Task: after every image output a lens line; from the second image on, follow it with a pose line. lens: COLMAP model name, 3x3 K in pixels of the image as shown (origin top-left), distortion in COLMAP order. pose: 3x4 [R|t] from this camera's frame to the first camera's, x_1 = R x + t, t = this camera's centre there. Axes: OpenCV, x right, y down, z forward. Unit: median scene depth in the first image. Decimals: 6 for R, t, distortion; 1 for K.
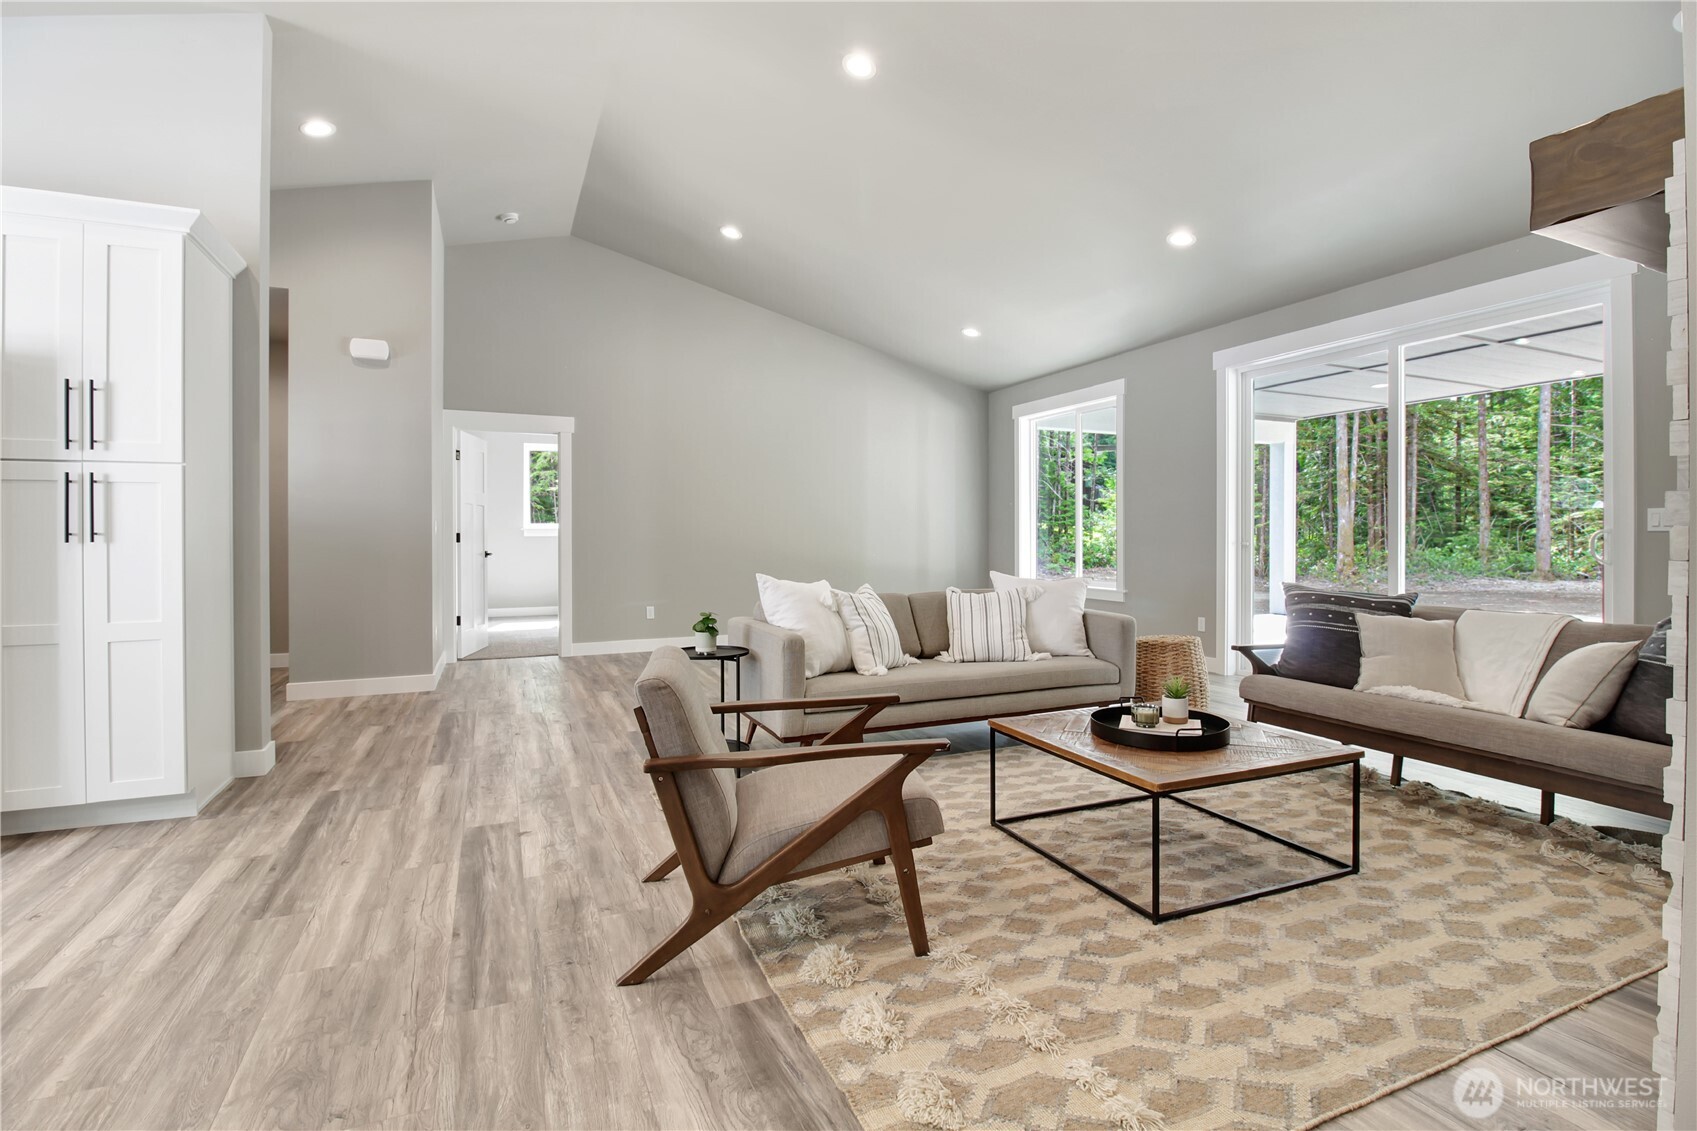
lens RADIAL K [[795.2, 0, 860.6], [0, 795.2, 543.3], [0, 0, 1]] dist [-0.001493, -0.011501]
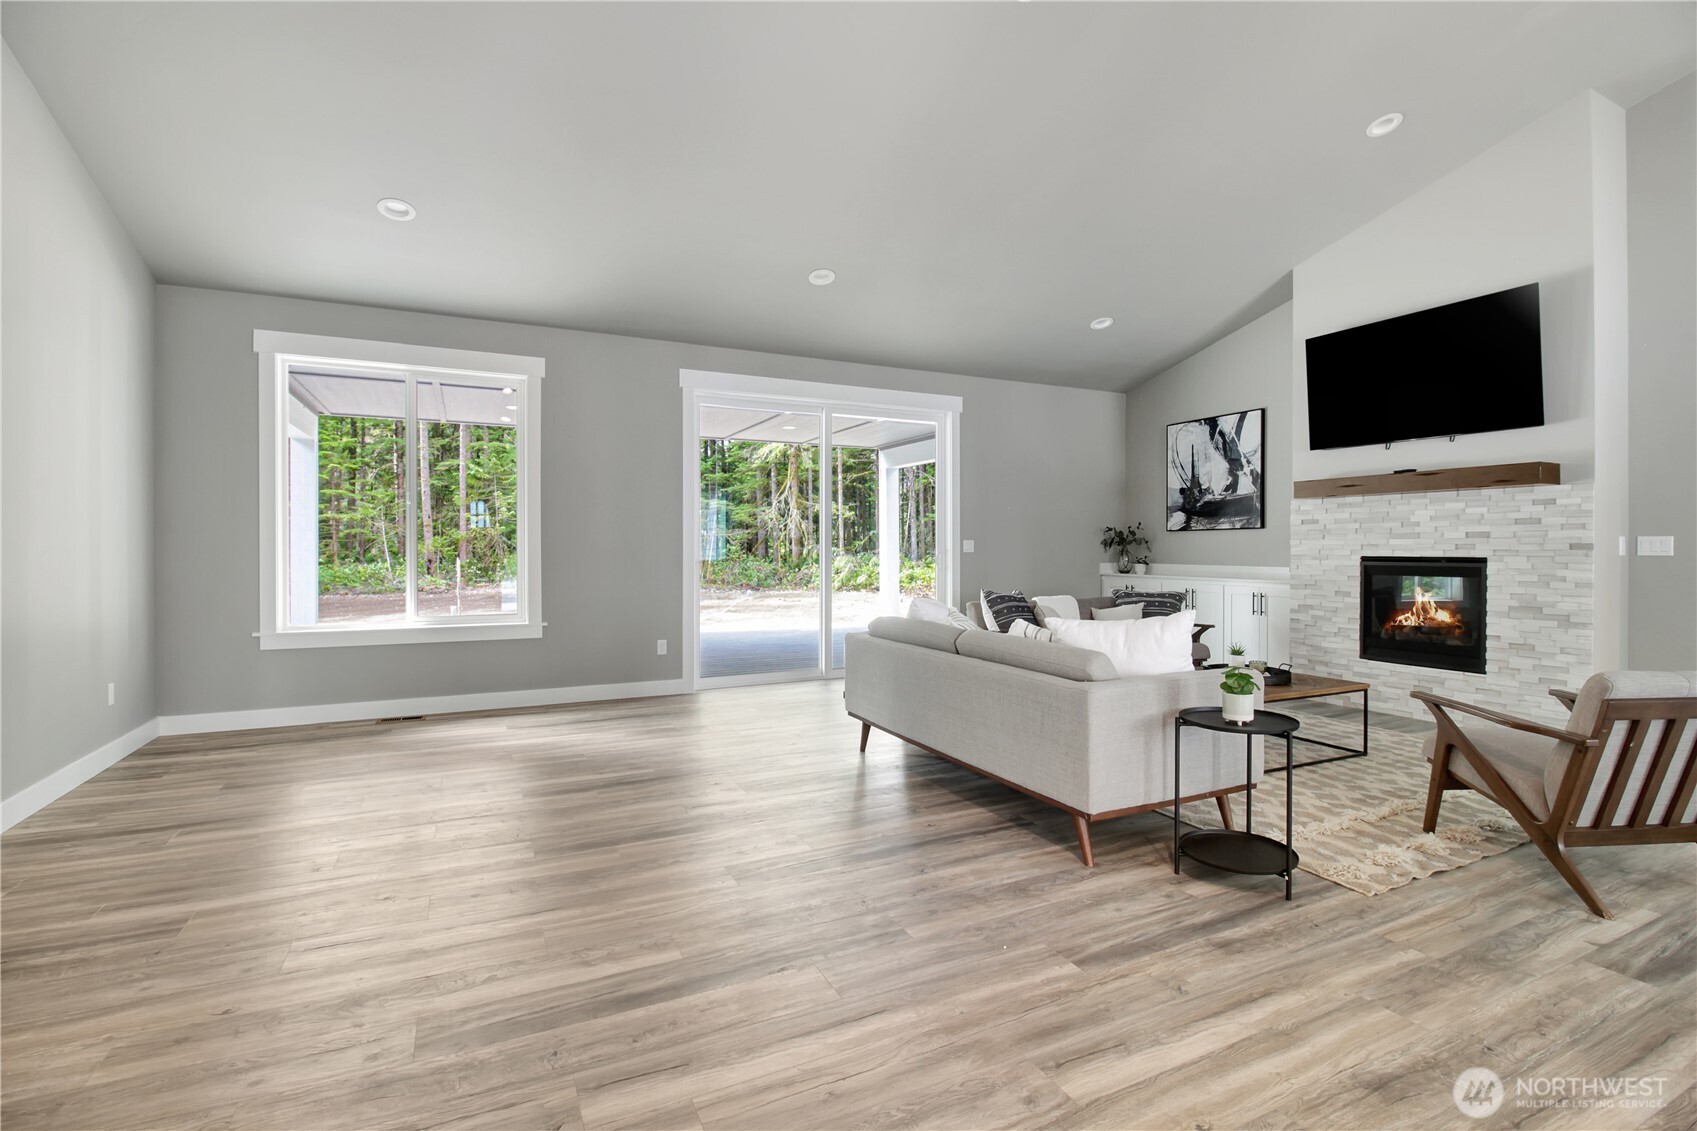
lens RADIAL K [[787.1, 0, 861.4], [0, 787.1, 553.6], [0, 0, 1]] dist [0.002912, -0.013712]
pose [[-0.028076, -0.003933, 0.999598, -1.250469], [0.006840, 0.999968, 0.004127, -0.032791], [-0.999582, 0.006953, -0.028048, 1.866803]]
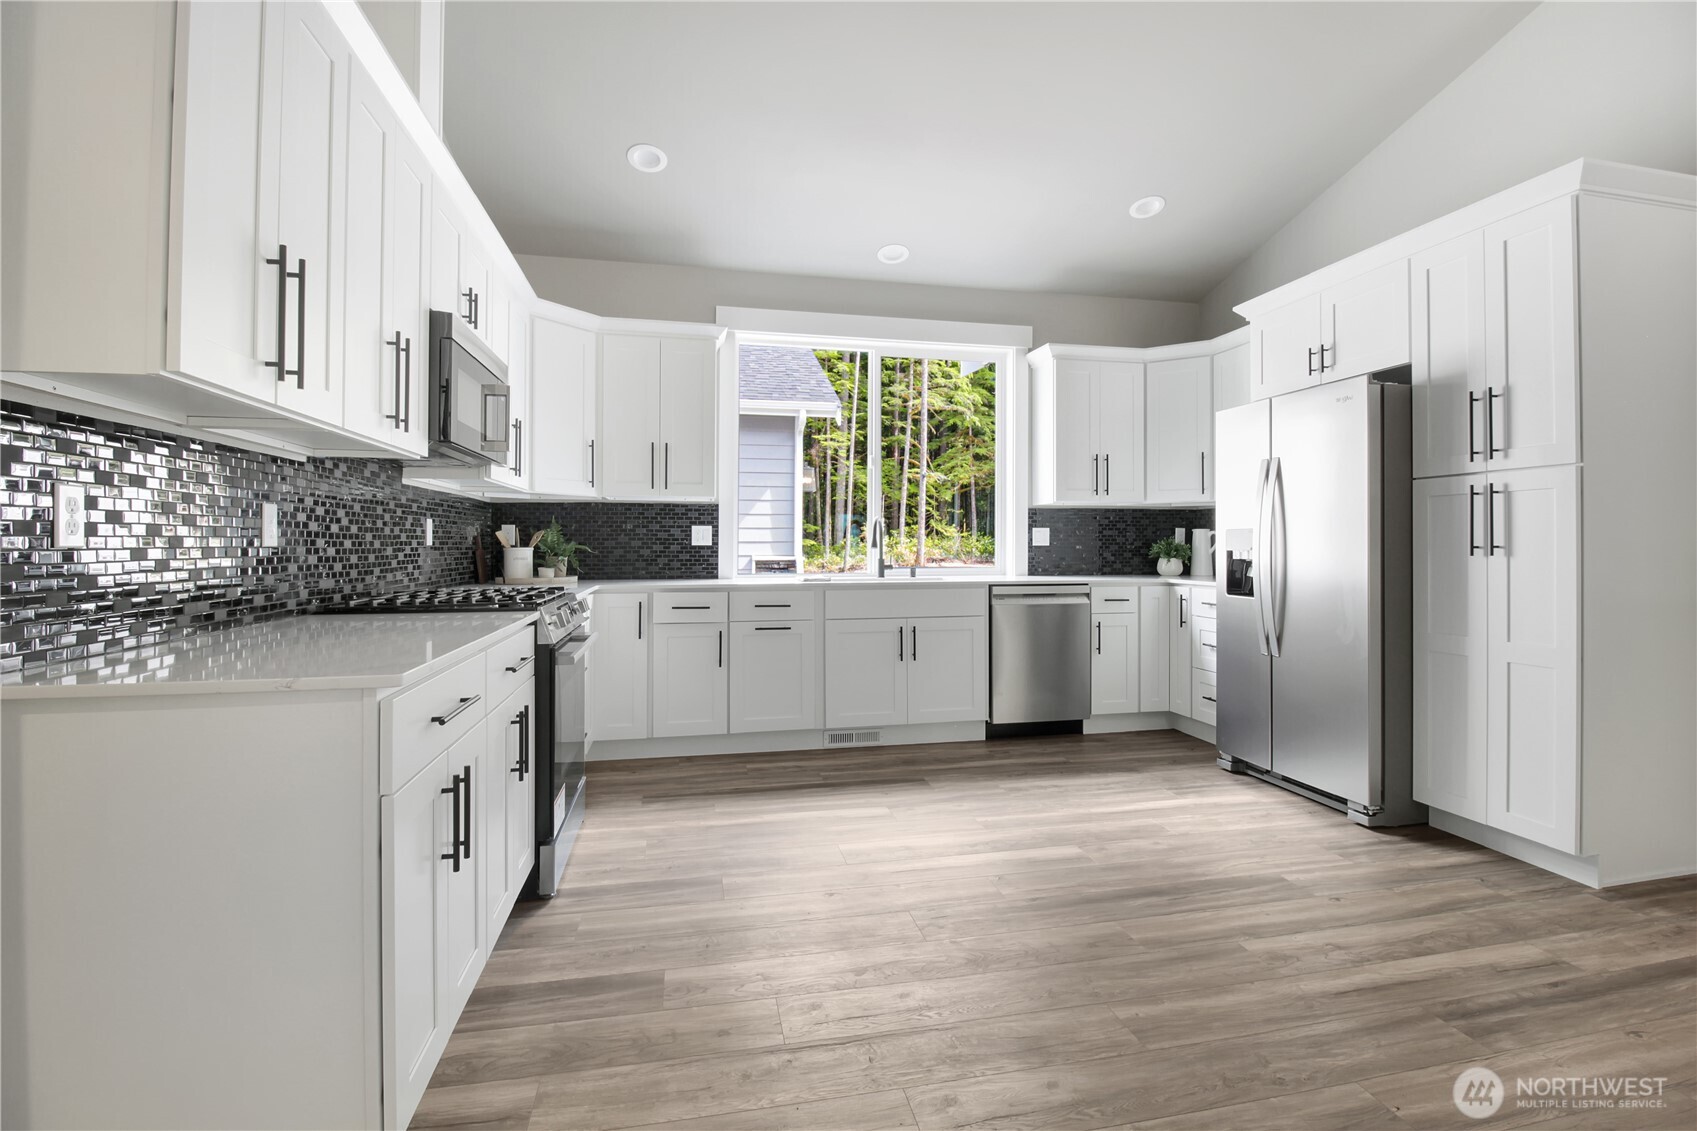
lens RADIAL K [[795.2, 0, 860.6], [0, 795.2, 543.3], [0, 0, 1]] dist [-0.001493, -0.011501]
pose [[-0.214158, 0.000677, -0.976799, 0.136694], [-0.005290, 0.999984, 0.001853, -0.014854], [0.976785, 0.005564, -0.214152, 0.474290]]
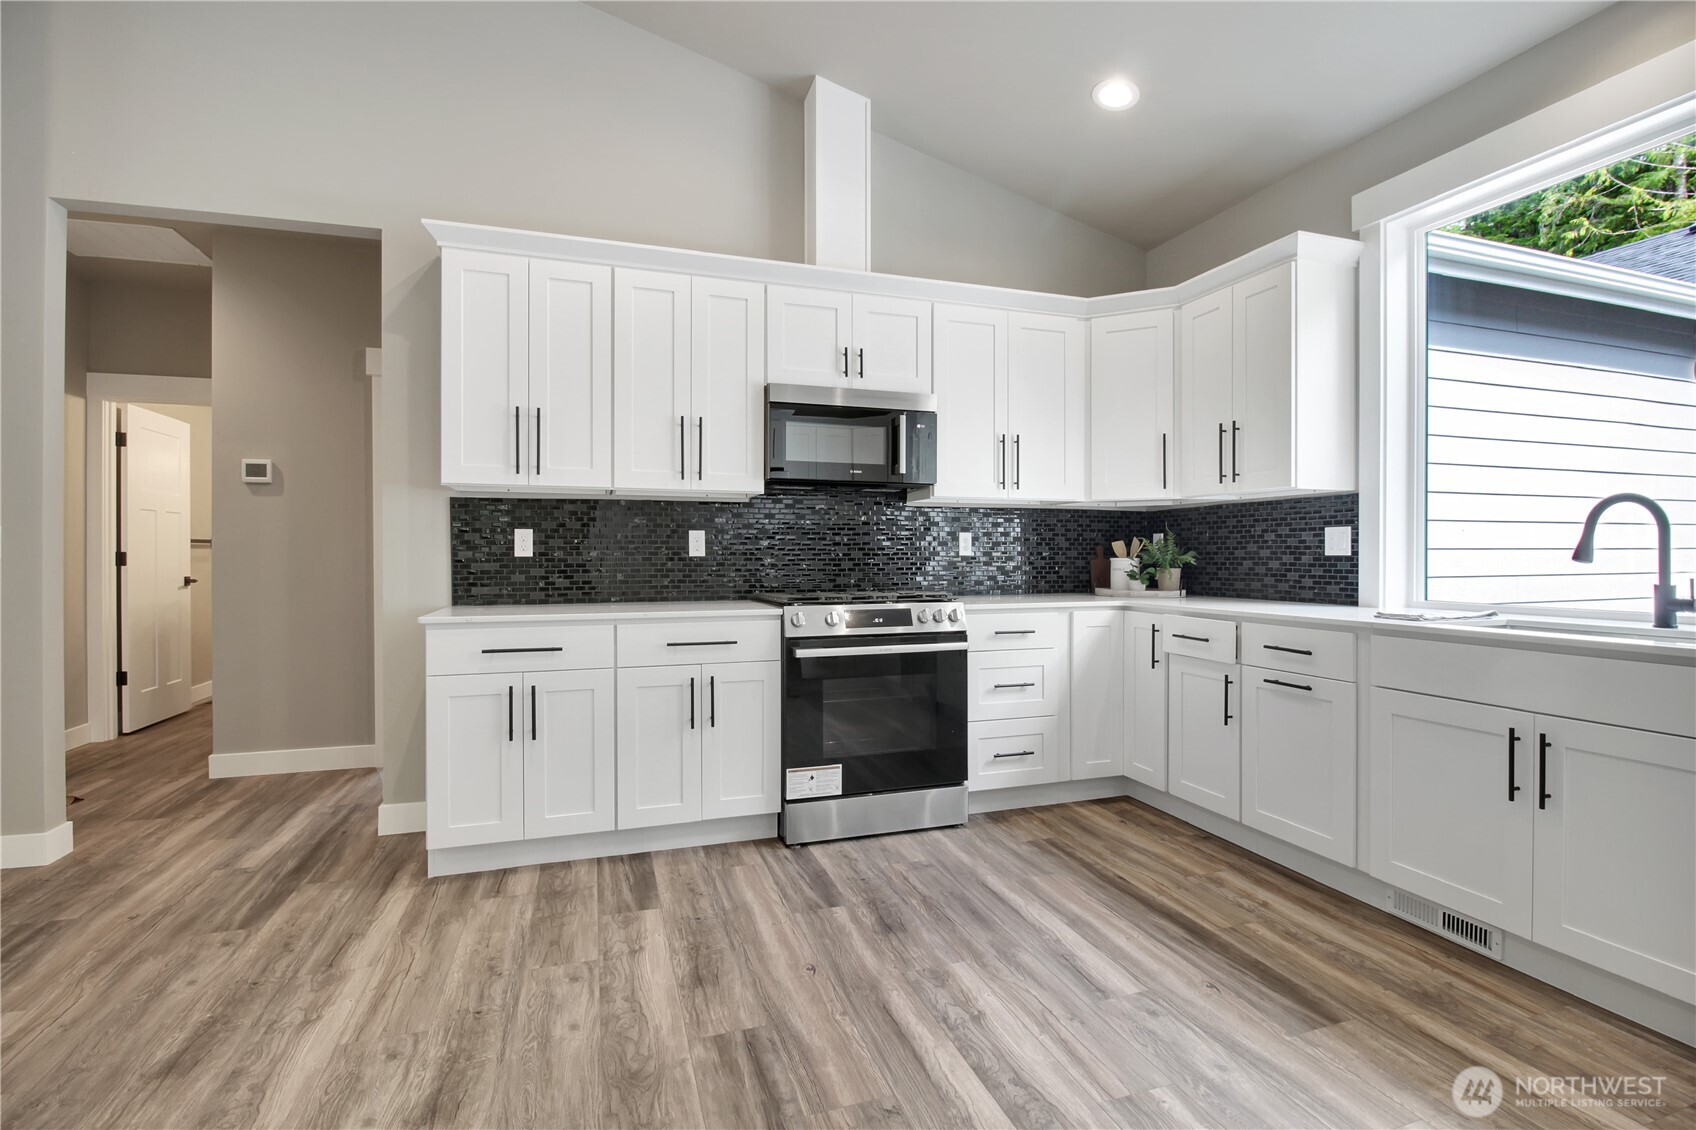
lens RADIAL K [[791.1, 0, 860.0], [0, 791.1, 549.9], [0, 0, 1]] dist [0.002960, -0.014138]
pose [[-0.994605, 0.003723, 0.103669, -0.887443], [0.003691, 0.999993, -0.000499, -0.015967], [-0.103670, -0.000113, -0.994612, 1.013270]]
